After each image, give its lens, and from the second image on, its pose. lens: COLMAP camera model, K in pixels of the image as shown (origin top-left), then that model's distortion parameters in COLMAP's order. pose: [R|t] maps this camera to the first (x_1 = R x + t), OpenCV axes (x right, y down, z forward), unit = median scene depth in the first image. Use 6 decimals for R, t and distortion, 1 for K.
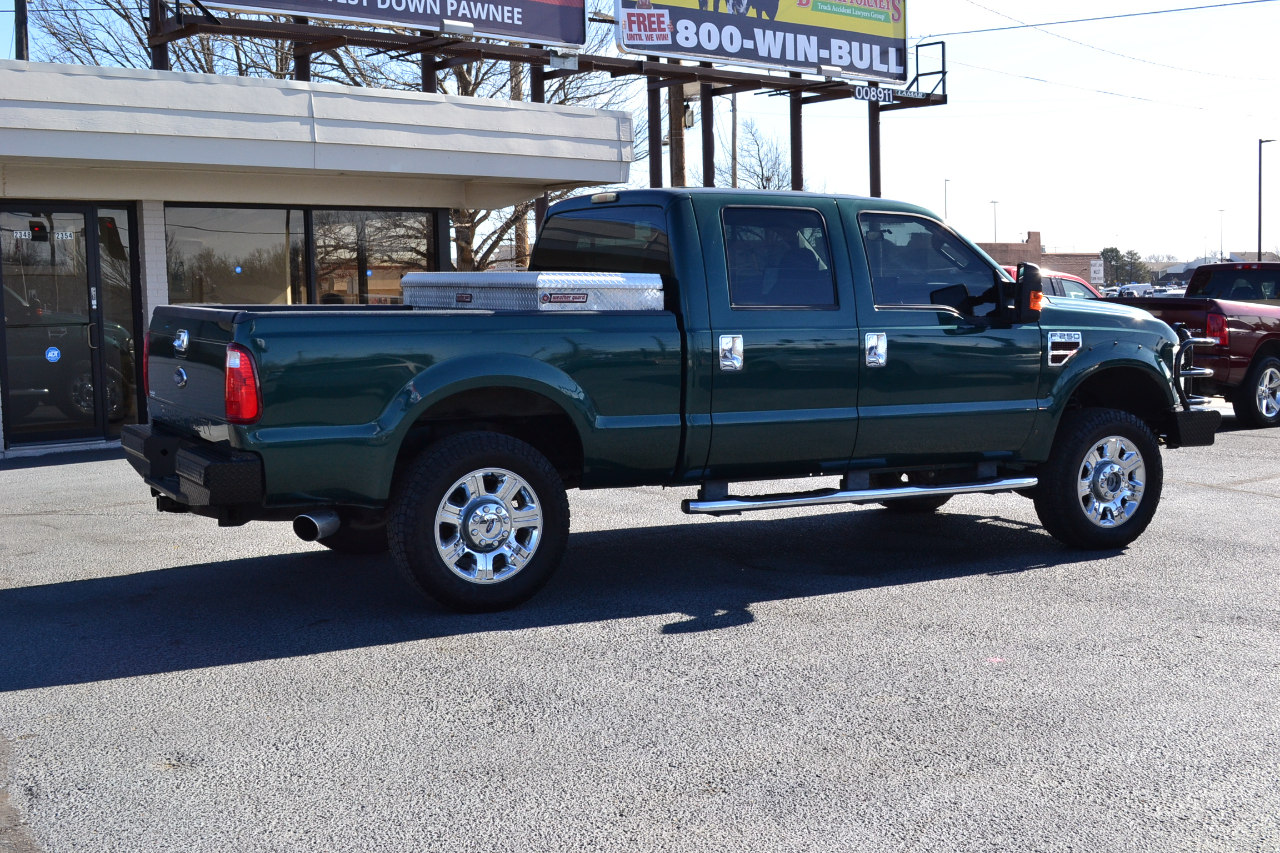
lens RADIAL K [[1572.2, 0, 630.9], [0, 1572.2, 425.1], [0, 0, 1]] dist [-0.041346, 0.000230]
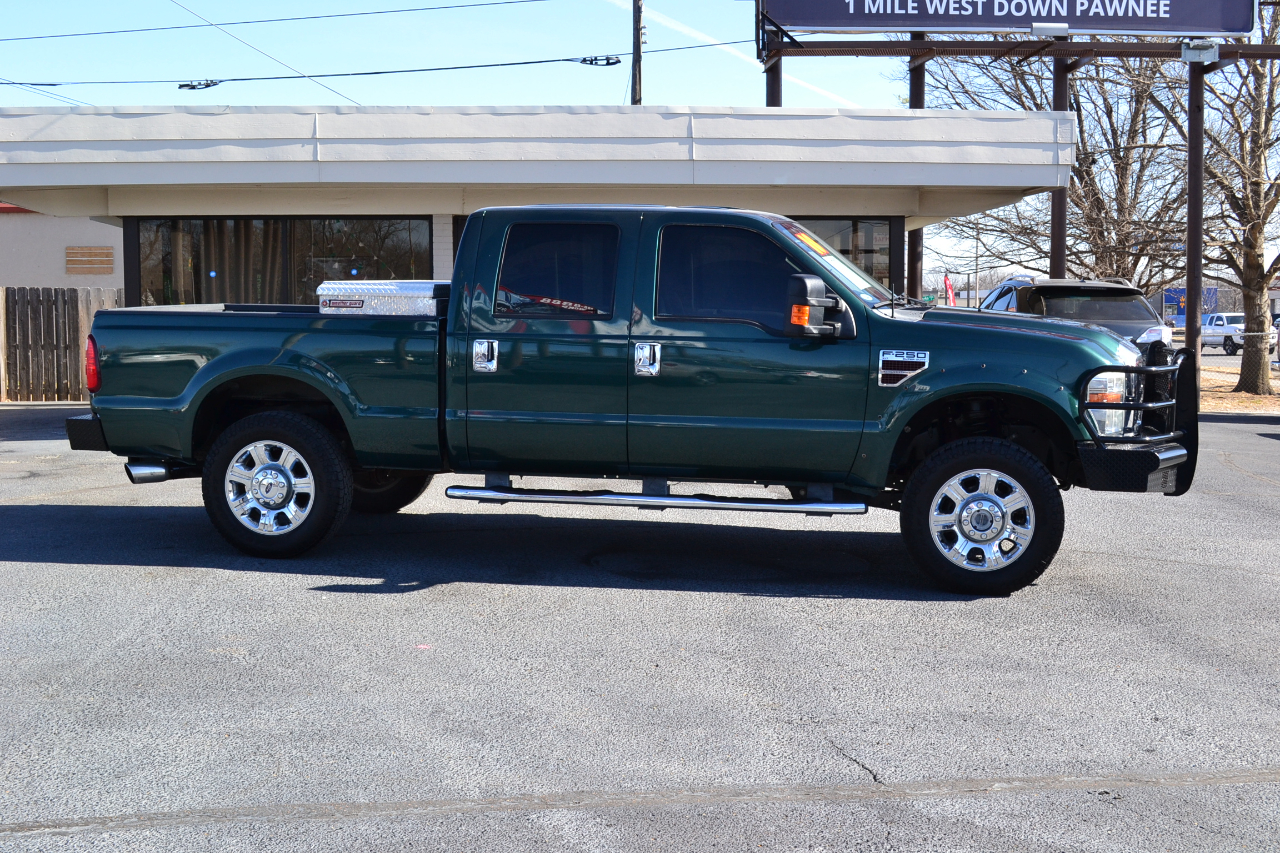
lens RADIAL K [[1572.2, 0, 630.9], [0, 1572.2, 425.1], [0, 0, 1]] dist [-0.041346, 0.000230]
pose [[0.777327, 0.066127, -0.625612, 0.405972], [-0.066552, 0.997524, 0.022747, -0.014308], [0.625567, 0.023954, 0.779803, 0.099513]]
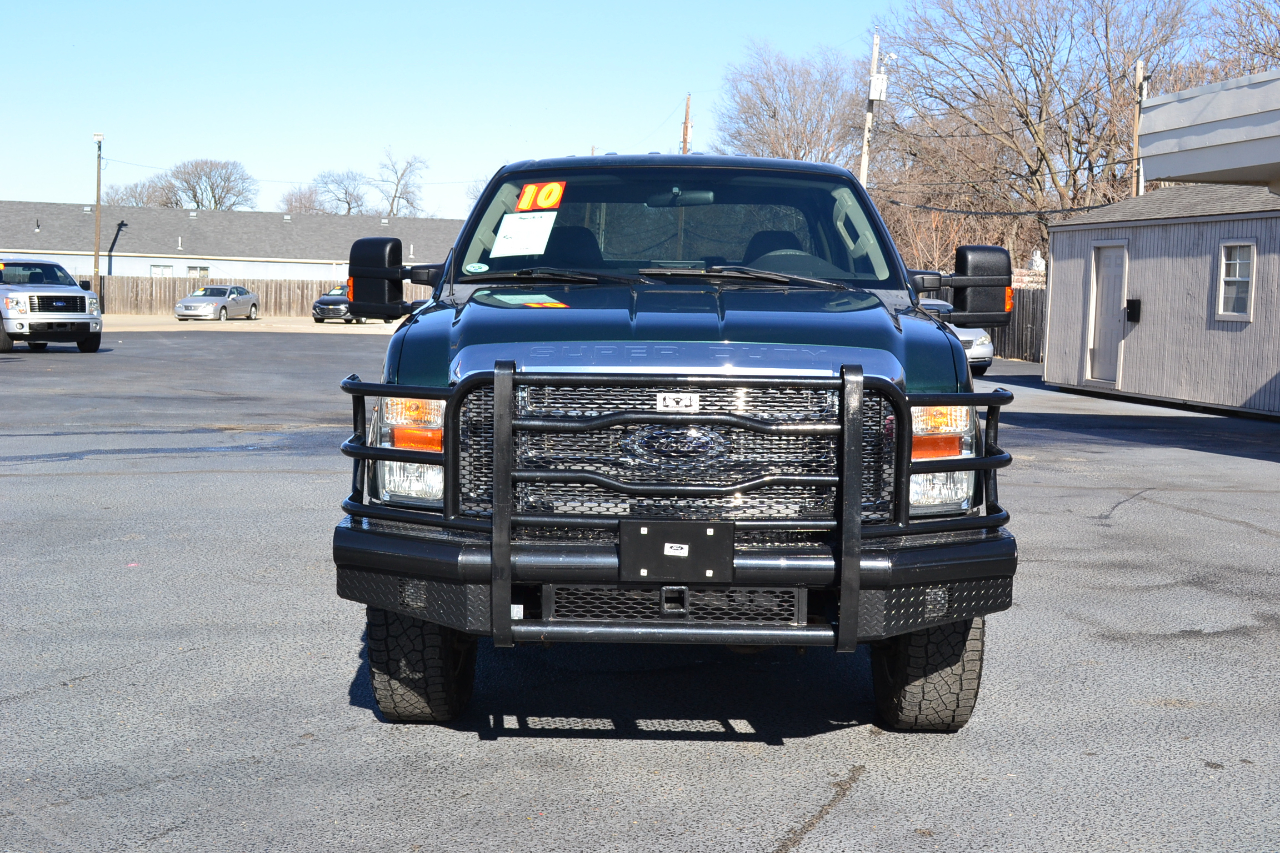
lens RADIAL K [[1572.2, 0, 630.9], [0, 1572.2, 425.1], [0, 0, 1]] dist [-0.041346, 0.000230]
pose [[-0.499684, 0.077157, -0.862765, 0.440742], [-0.092954, 0.985497, 0.141968, -0.069888], [0.861206, 0.151137, -0.485265, 0.777635]]
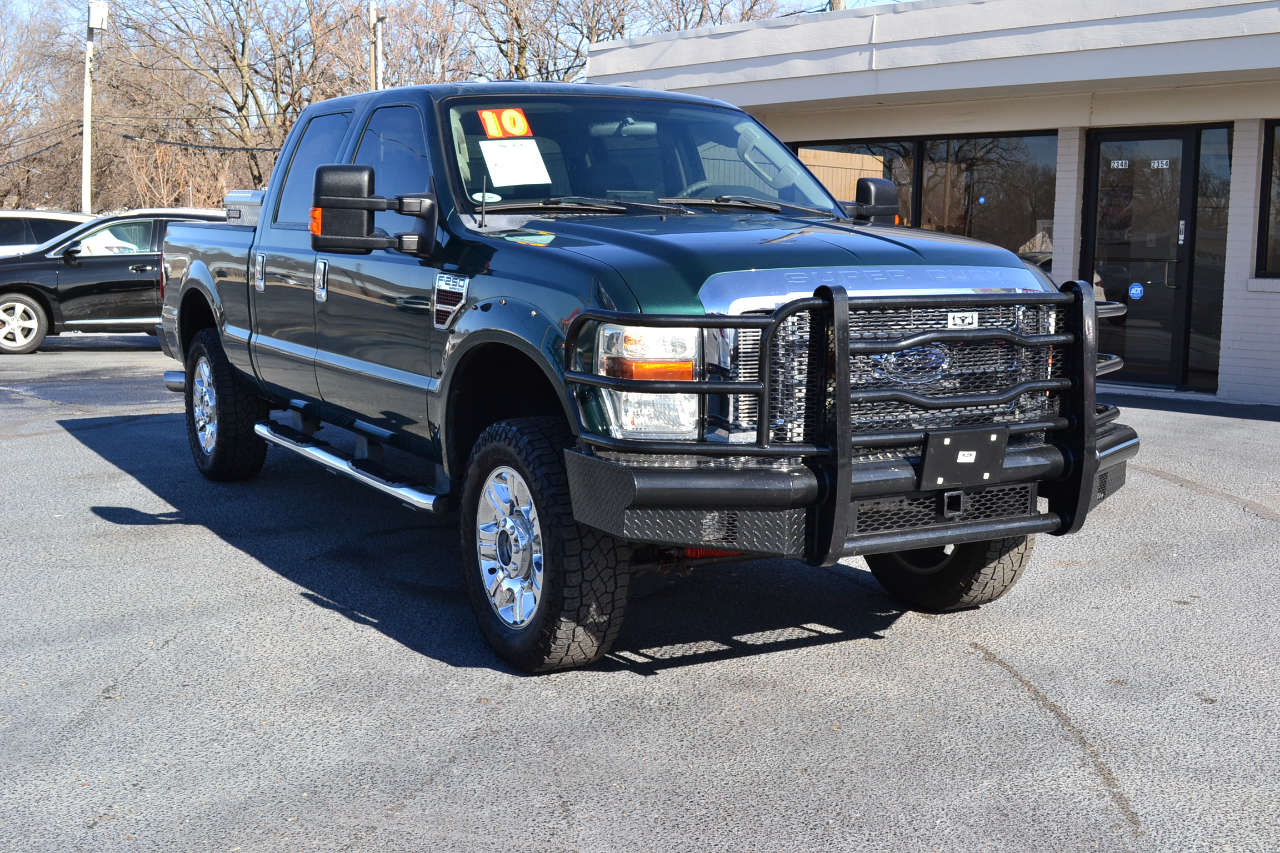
lens RADIAL K [[1572.2, 0, 630.9], [0, 1572.2, 425.1], [0, 0, 1]] dist [-0.041346, 0.000230]
pose [[0.012965, 0.130060, -0.991421, 0.493299], [-0.099788, 0.986723, 0.128139, -0.048228], [0.994924, 0.097271, 0.025771, 0.586732]]
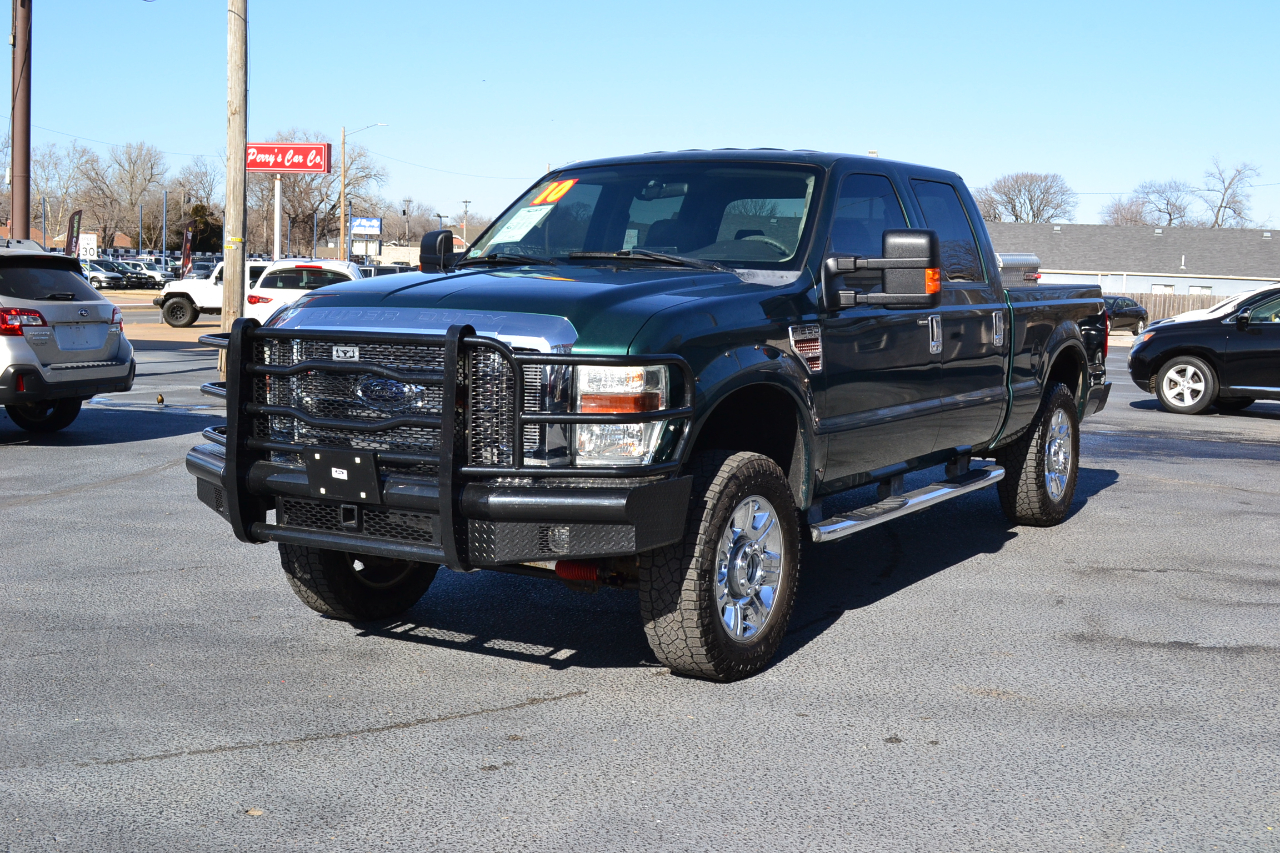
lens RADIAL K [[1572.2, 0, 630.9], [0, 1572.2, 425.1], [0, 0, 1]] dist [-0.041346, 0.000230]
pose [[-0.866537, 0.035393, -0.497856, 0.317049], [-0.060128, 0.982815, 0.174526, -0.082684], [0.495478, 0.181168, -0.849517, 0.965958]]
